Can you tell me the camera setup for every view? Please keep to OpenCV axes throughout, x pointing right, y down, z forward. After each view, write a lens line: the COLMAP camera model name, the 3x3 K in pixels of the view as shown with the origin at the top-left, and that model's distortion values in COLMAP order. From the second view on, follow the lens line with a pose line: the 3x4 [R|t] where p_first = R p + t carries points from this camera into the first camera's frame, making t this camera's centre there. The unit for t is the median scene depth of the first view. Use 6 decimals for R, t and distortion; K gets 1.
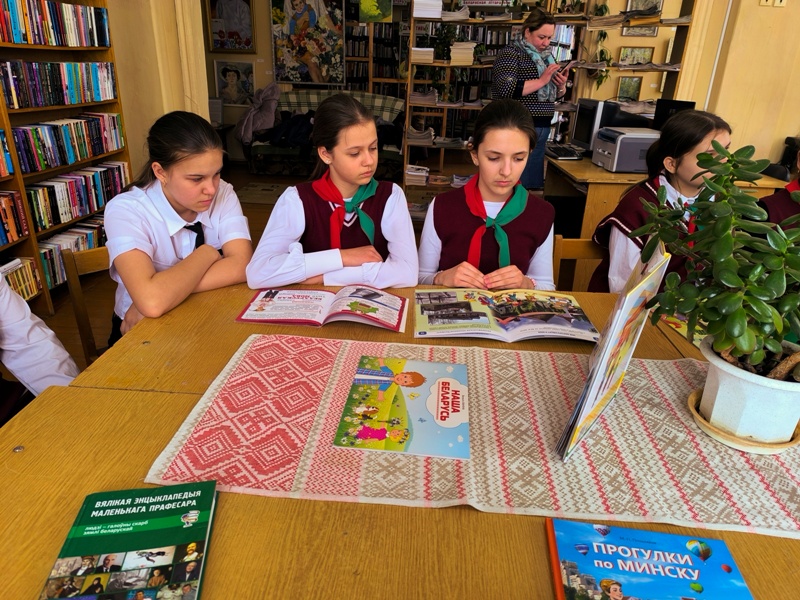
lens RADIAL K [[539.0, 0, 399.1], [0, 539.0, 301.0], [0, 0, 1]] dist [0.008989, -0.005507]
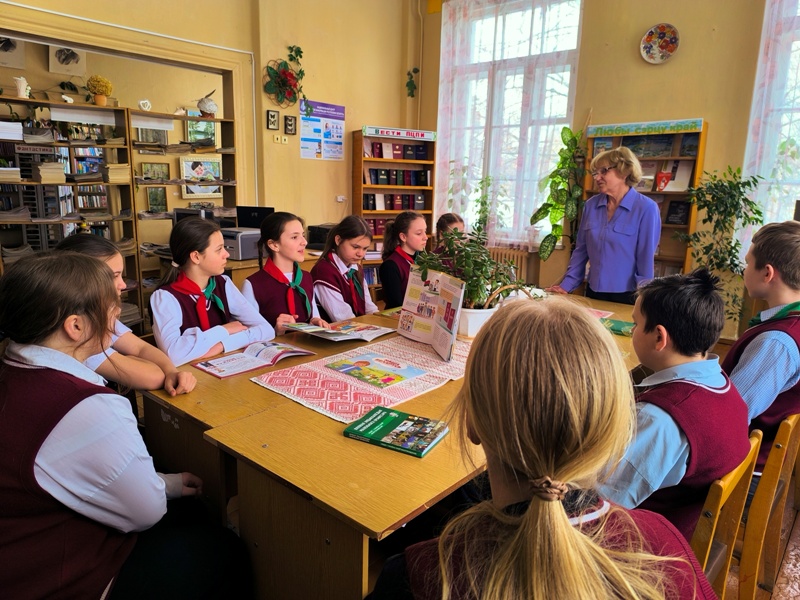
lens RADIAL K [[539.0, 0, 399.7], [0, 539.0, 298.6], [0, 0, 1]] dist [0.008989, -0.005507]
pose [[0.608297, -0.178821, 0.773303, -1.293331], [0.313309, 0.949269, -0.026944, 0.025761], [-0.729254, 0.258672, 0.633464, -0.311149]]
